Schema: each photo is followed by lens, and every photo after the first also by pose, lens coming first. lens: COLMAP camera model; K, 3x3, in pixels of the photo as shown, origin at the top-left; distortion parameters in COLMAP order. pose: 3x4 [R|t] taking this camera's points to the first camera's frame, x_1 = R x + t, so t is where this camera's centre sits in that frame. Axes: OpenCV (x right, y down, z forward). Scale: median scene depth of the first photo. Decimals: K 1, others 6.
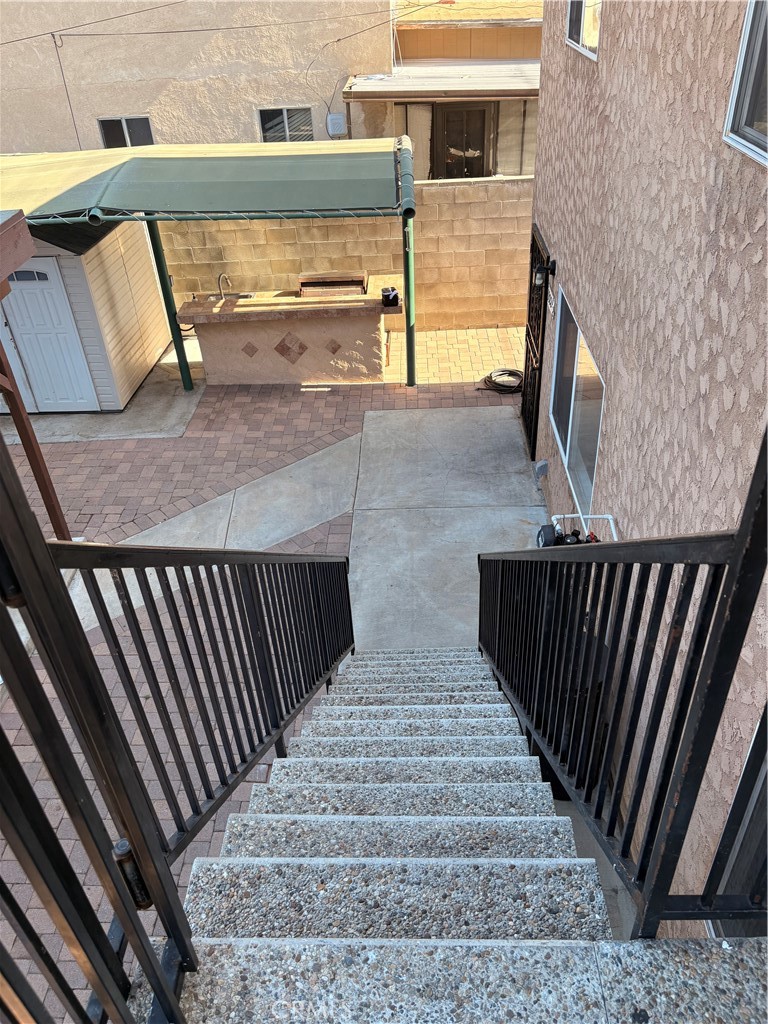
lens RADIAL K [[779.6, 0, 387.3], [0, 779.6, 513.4], [0, 0, 1]] dist [0.026746, -0.032387]
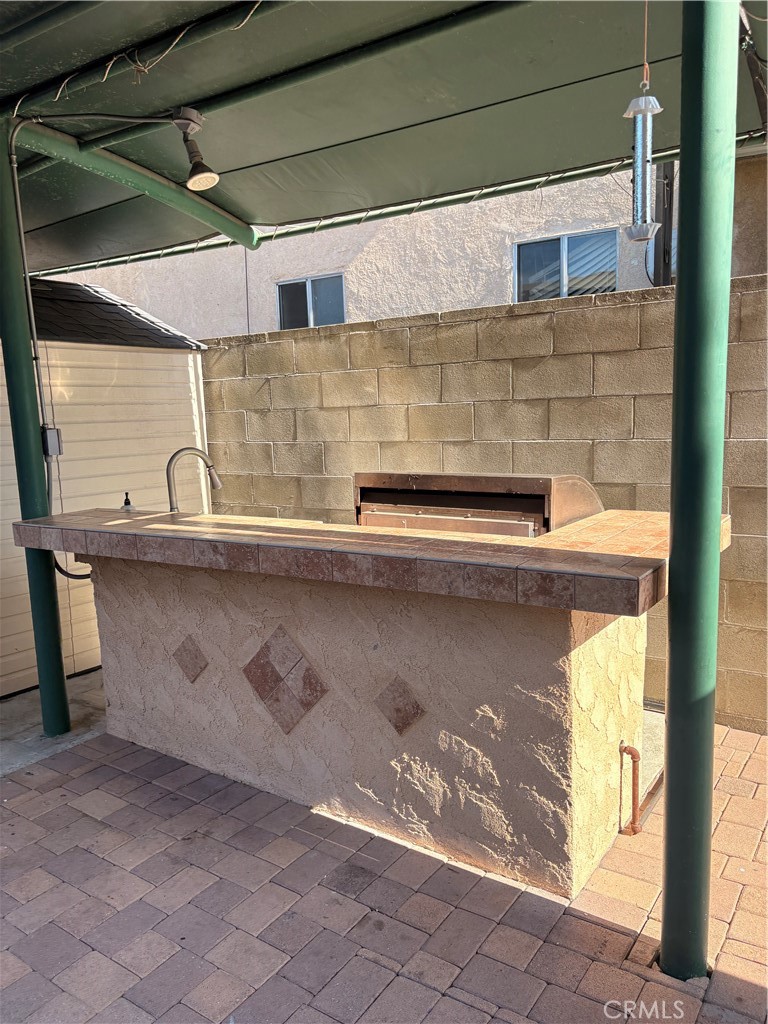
lens RADIAL K [[779.6, 0, 377.3], [0, 779.6, 513.7], [0, 0, 1]] dist [0.026746, -0.032387]
pose [[0.831572, 0.093254, -0.547532, 0.068253], [-0.324069, 0.882070, -0.341954, -0.174665], [0.451073, 0.461798, 0.763725, 0.745249]]
